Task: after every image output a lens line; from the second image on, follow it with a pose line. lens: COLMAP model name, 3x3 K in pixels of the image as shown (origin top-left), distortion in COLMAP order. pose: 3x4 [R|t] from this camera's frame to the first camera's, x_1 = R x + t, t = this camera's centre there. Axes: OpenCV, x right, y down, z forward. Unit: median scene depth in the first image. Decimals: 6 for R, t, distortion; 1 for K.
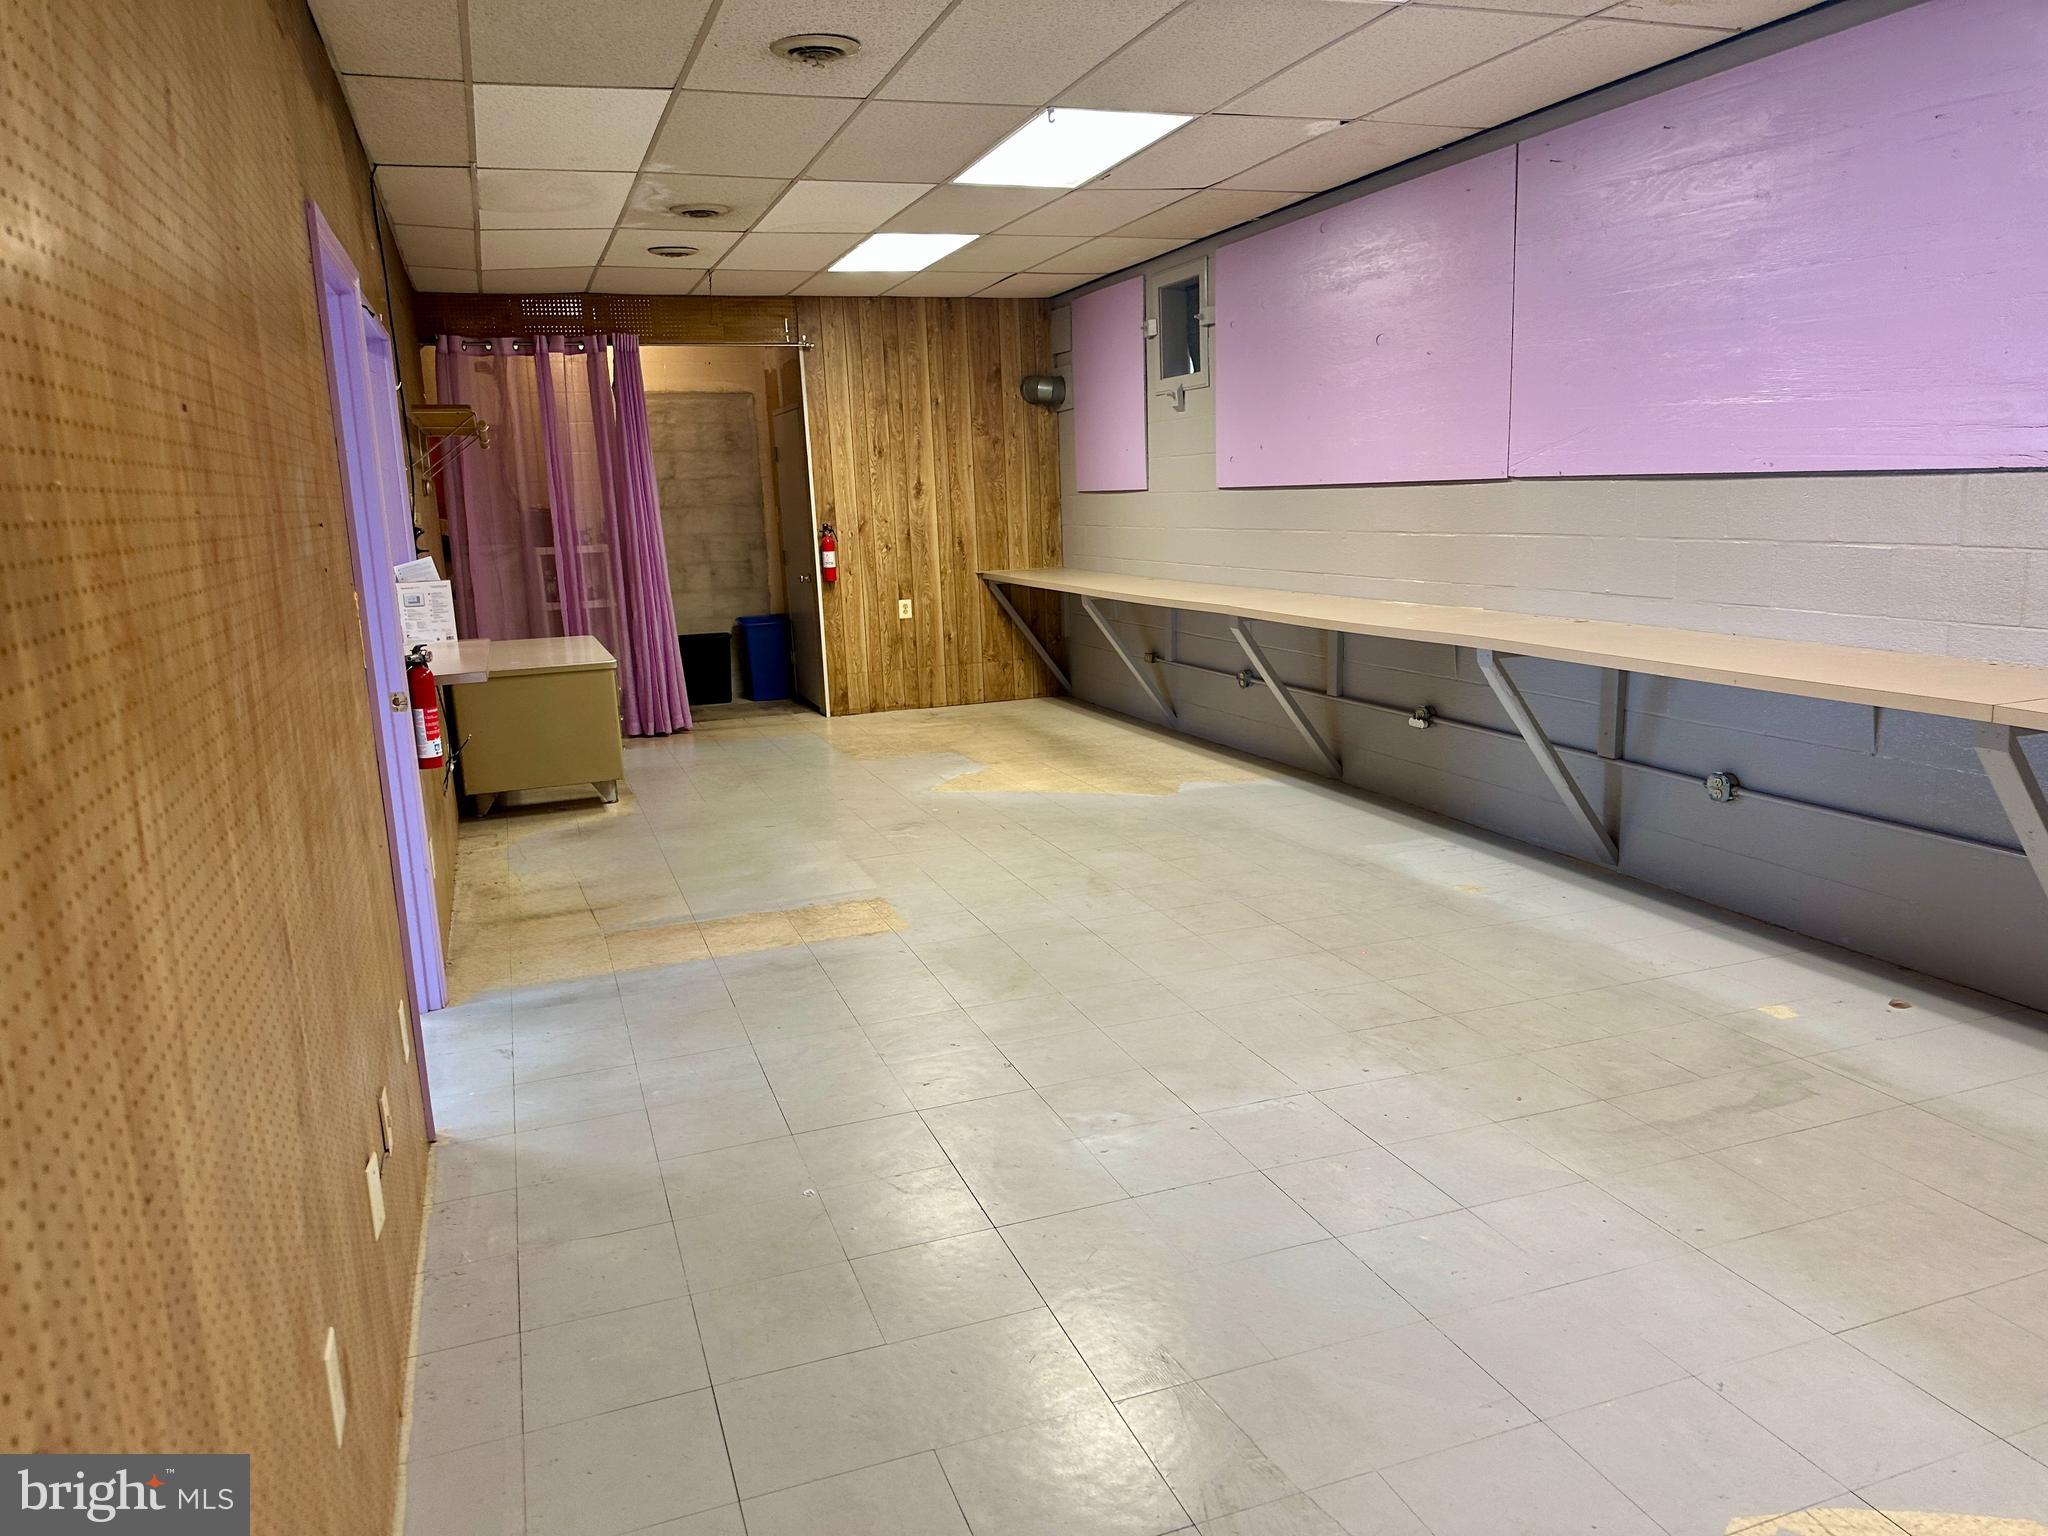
lens RADIAL K [[1417.0, 0, 1026.1], [0, 1417.0, 782.0], [0, 0, 1]] dist [0.178459, -0.313542]
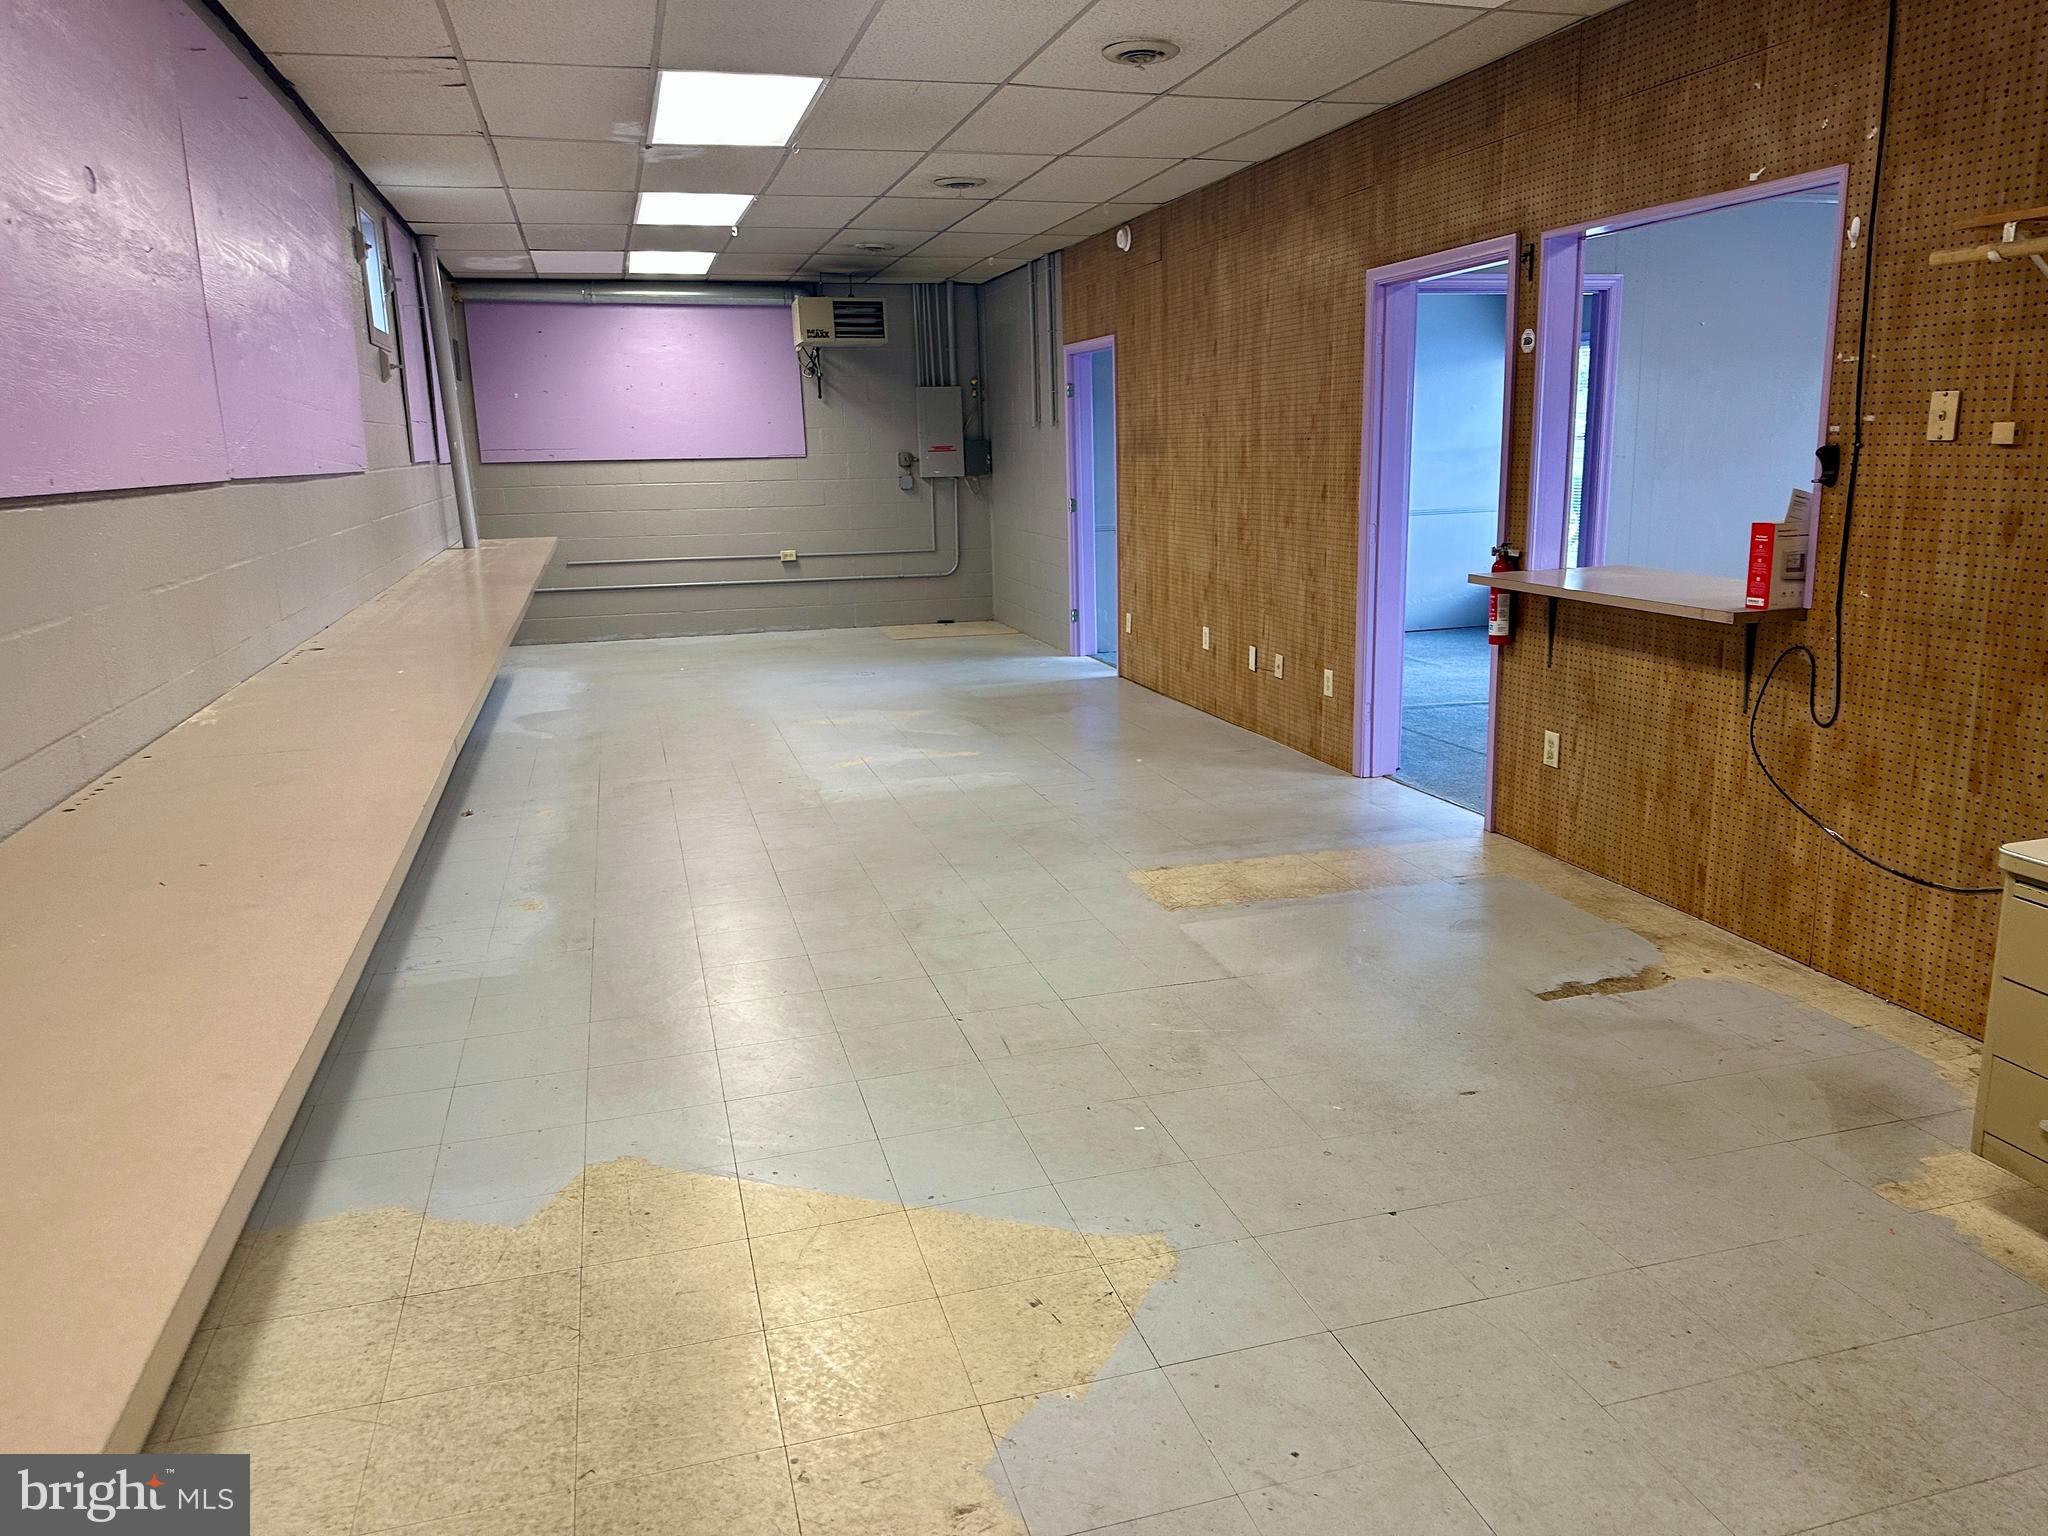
lens RADIAL K [[1440.9, 0, 1061.1], [0, 1440.9, 798.4], [0, 0, 1]] dist [0.125591, -0.219009]
pose [[-0.997029, 0.050534, 0.058139, -0.050352], [0.070674, 0.900332, 0.429427, -0.198708], [-0.030644, 0.432260, -0.901228, 0.971469]]
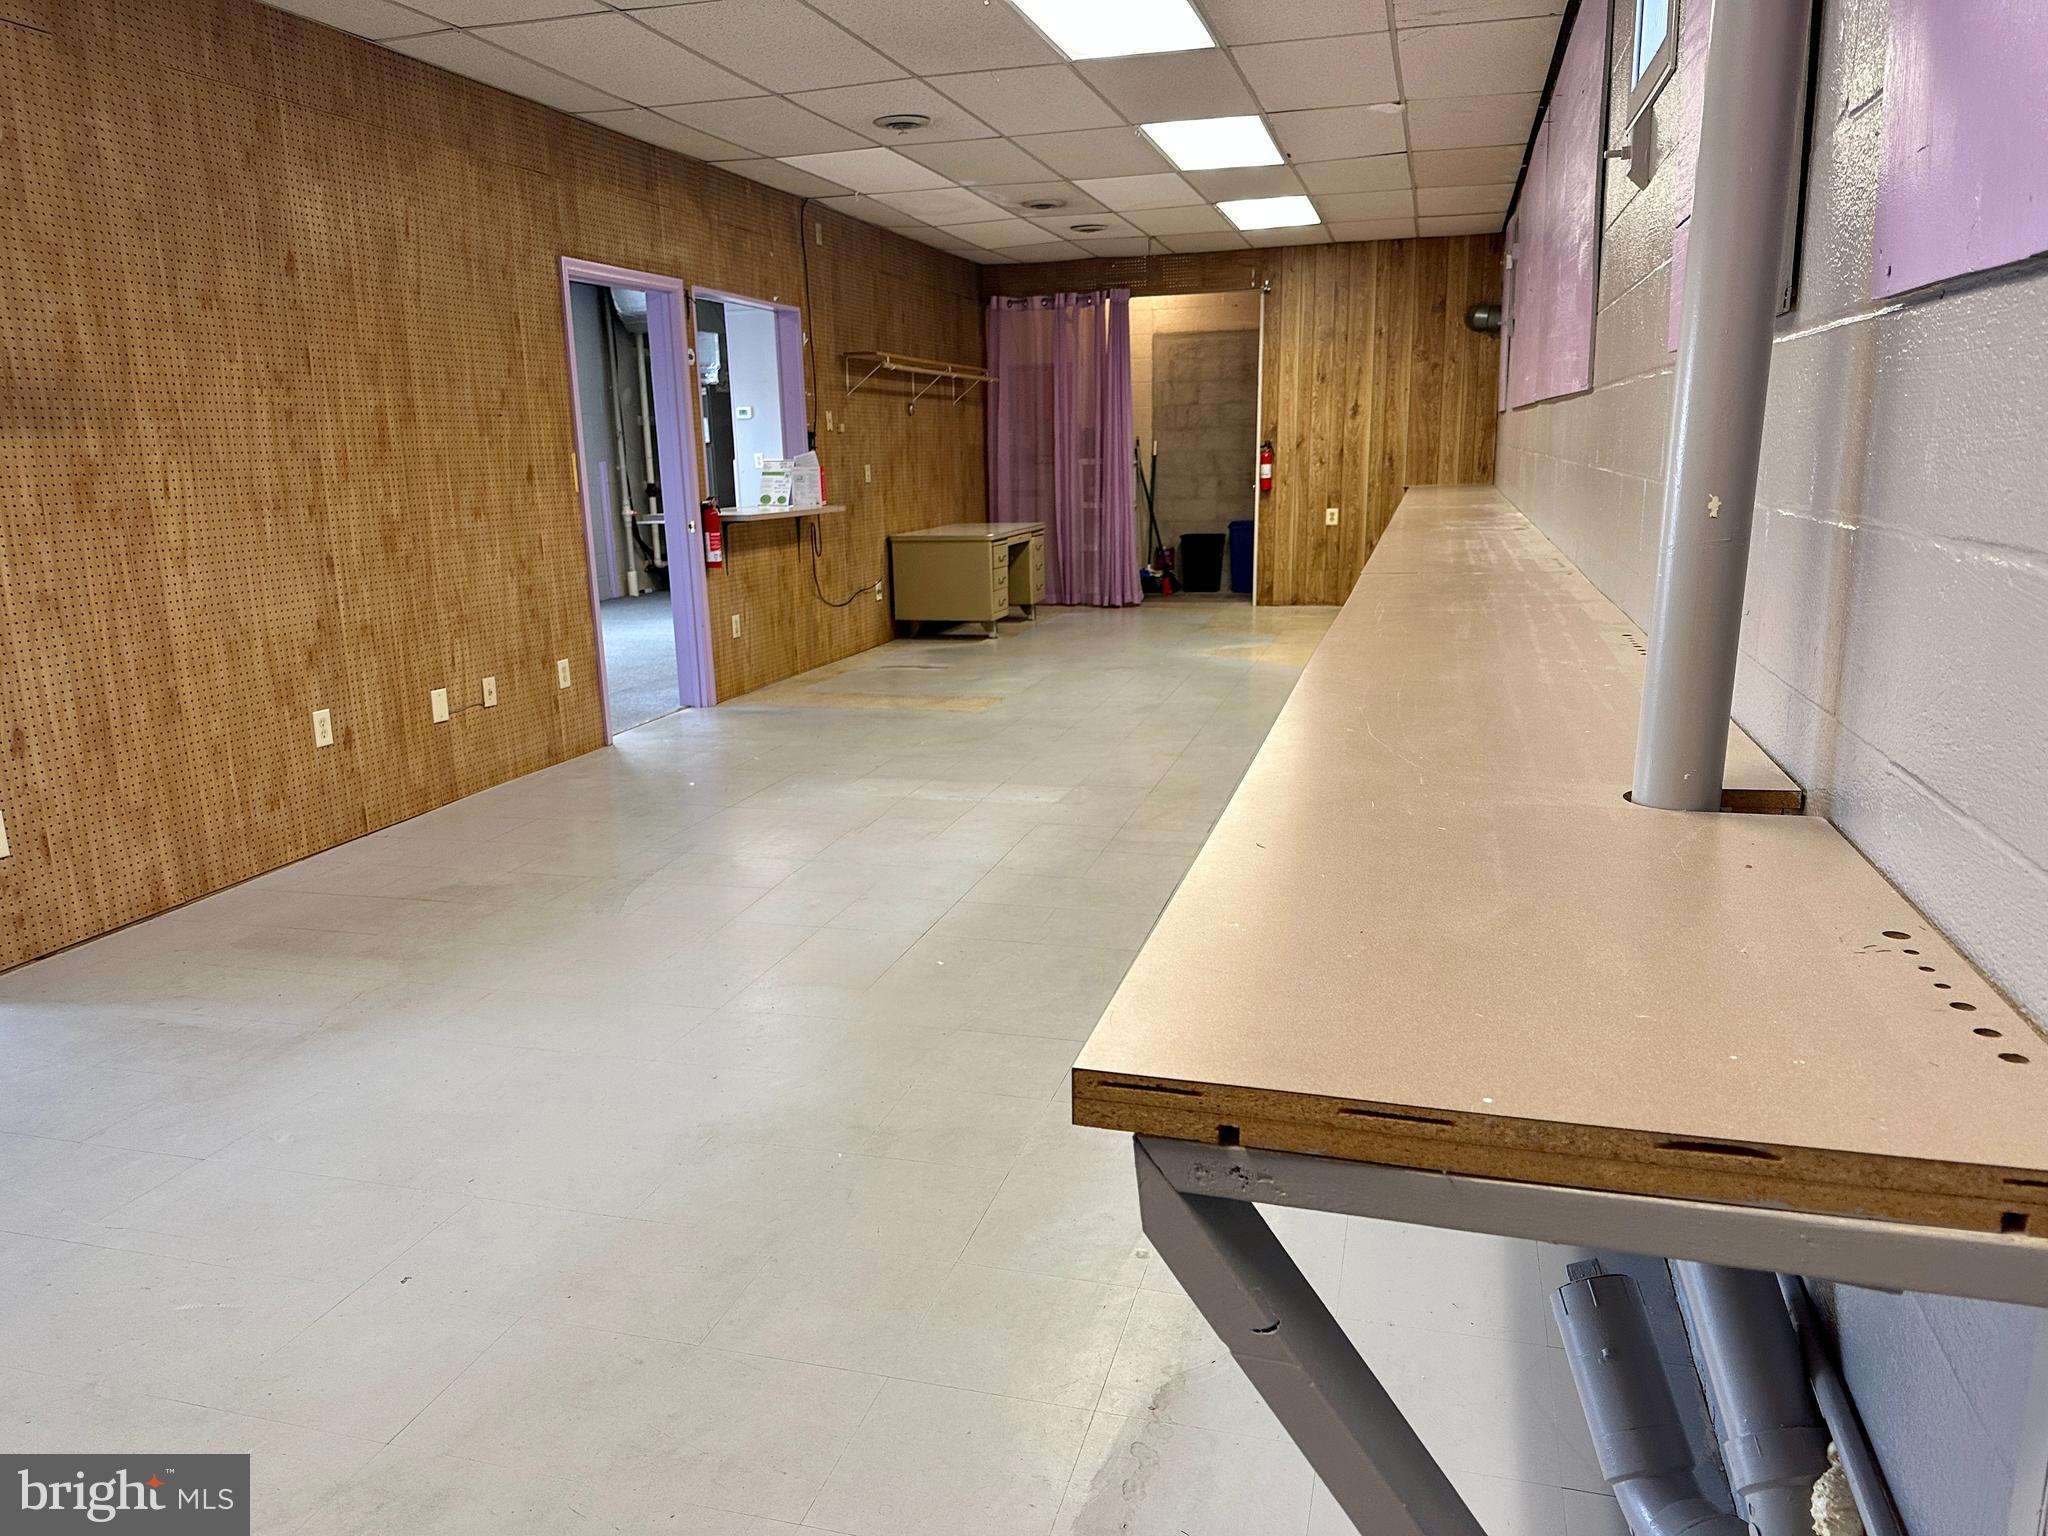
lens RADIAL K [[1417.0, 0, 1026.1], [0, 1417.0, 782.0], [0, 0, 1]] dist [0.178459, -0.313542]
pose [[0.815234, 0.152808, -0.558608, 0.401831], [-0.126570, 0.988255, 0.085622, 0.022462], [0.565131, 0.000901, 0.825001, -0.095150]]
